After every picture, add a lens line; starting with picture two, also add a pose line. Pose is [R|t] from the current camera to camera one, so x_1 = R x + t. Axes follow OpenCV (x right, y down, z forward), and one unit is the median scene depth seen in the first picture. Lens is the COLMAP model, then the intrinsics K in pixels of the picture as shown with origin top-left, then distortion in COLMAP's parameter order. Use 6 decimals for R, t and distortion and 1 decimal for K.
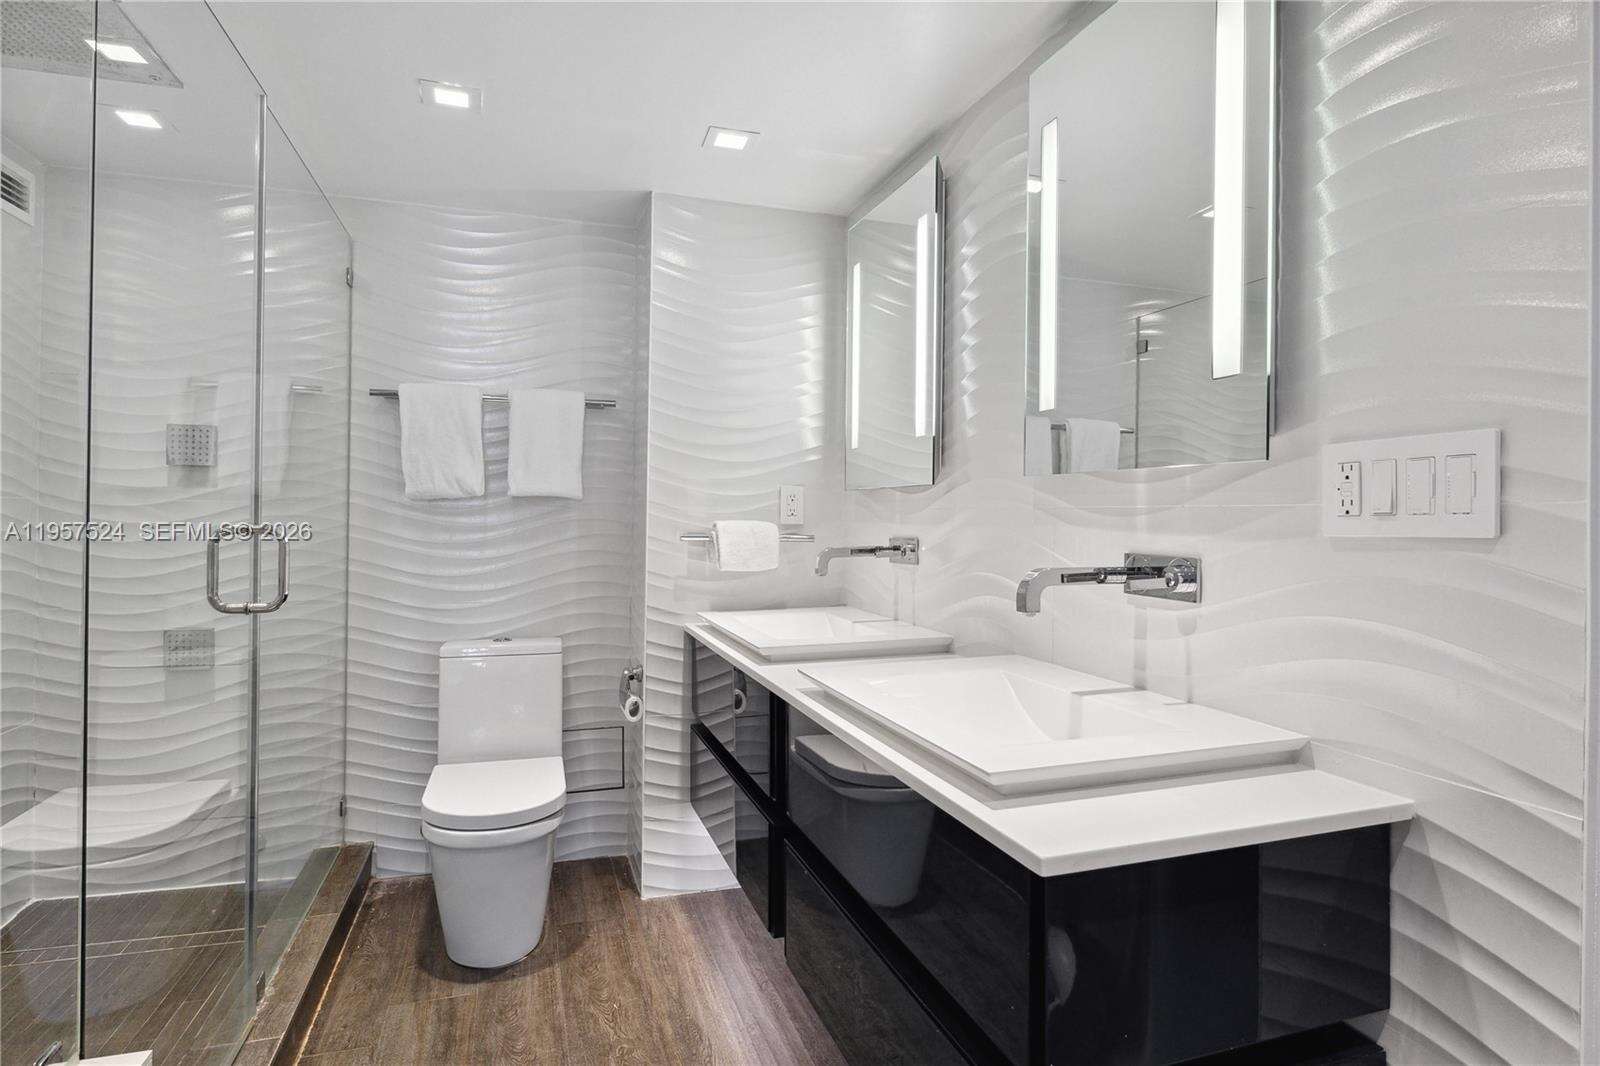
lens RADIAL K [[885.8, 0, 801.2], [0, 885.8, 525.6], [0, 0, 1]] dist [0.002681, 0.000846]
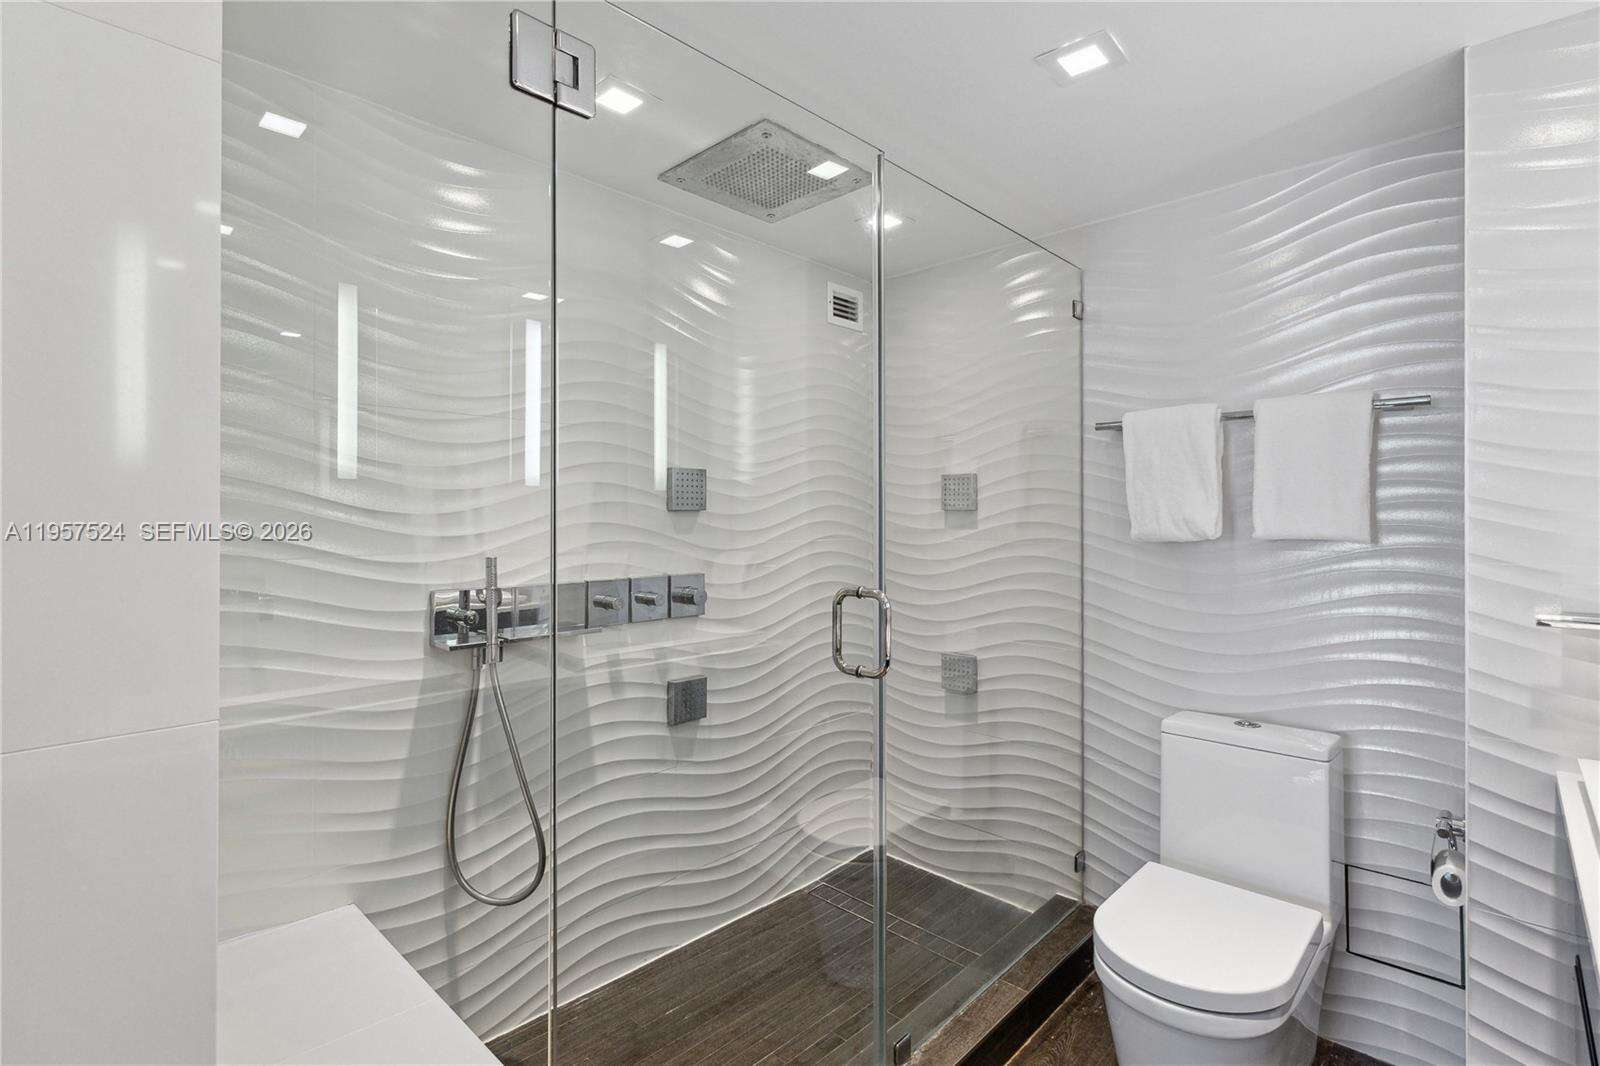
lens RADIAL K [[759.0, 0, 810.3], [0, 759.0, 512.3], [0, 0, 1]] dist [0.002001, 0.001374]
pose [[0.495483, -0.014344, -0.868499, 0.057618], [-0.002974, 0.999830, -0.018210, -0.045051], [0.868612, 0.011606, 0.495356, 0.339845]]
